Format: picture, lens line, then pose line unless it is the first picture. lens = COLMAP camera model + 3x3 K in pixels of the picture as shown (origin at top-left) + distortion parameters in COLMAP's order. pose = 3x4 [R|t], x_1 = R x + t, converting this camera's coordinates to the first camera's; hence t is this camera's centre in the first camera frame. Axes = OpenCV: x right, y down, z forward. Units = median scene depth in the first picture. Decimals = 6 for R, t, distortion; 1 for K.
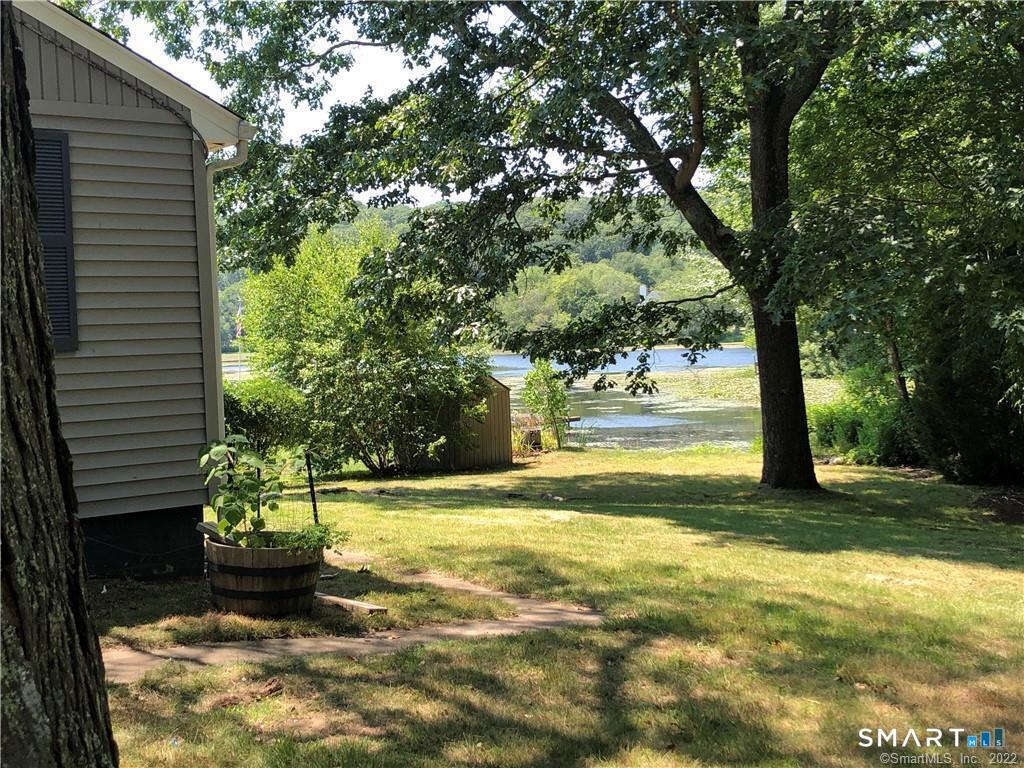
lens RADIAL K [[1285.2, 0, 512.1], [0, 1285.2, 384.5], [0, 0, 1]] dist [0.002026, 0.000000]
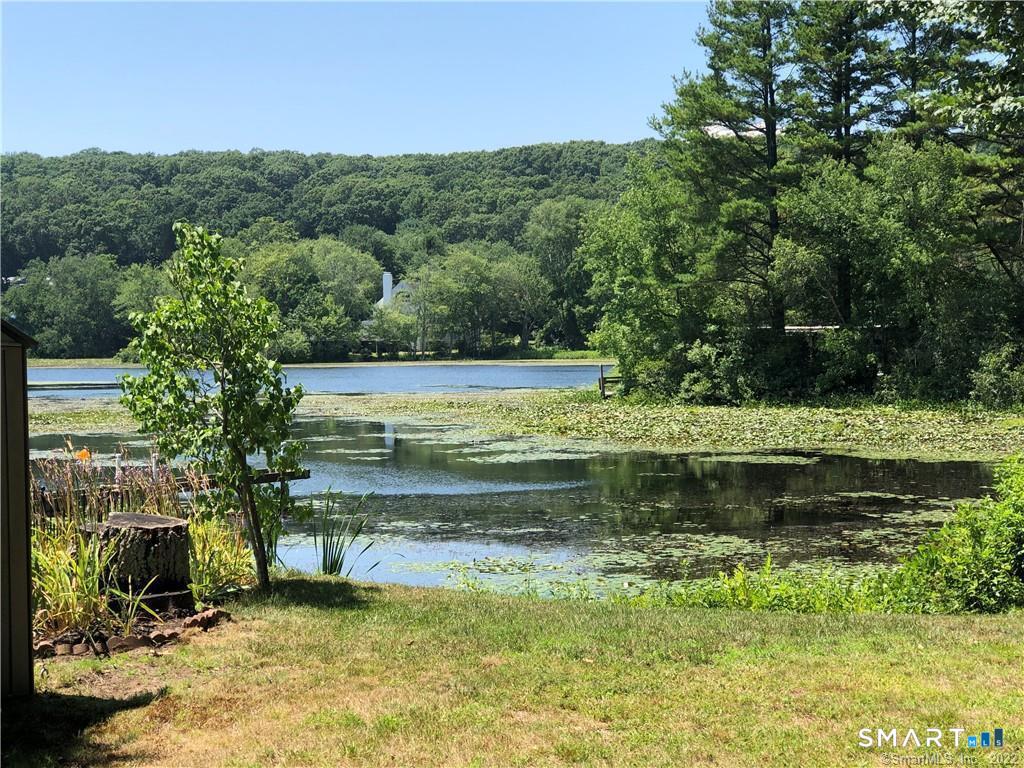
lens RADIAL K [[1766.0, 0, 510.9], [0, 1766.0, 384.8], [0, 0, 1]] dist [-0.010799, 0.000000]
pose [[0.983979, 0.017975, 0.177374, 0.008307], [-0.014063, 0.999630, -0.023289, 0.005663], [-0.177727, 0.020422, 0.983868, 0.240752]]
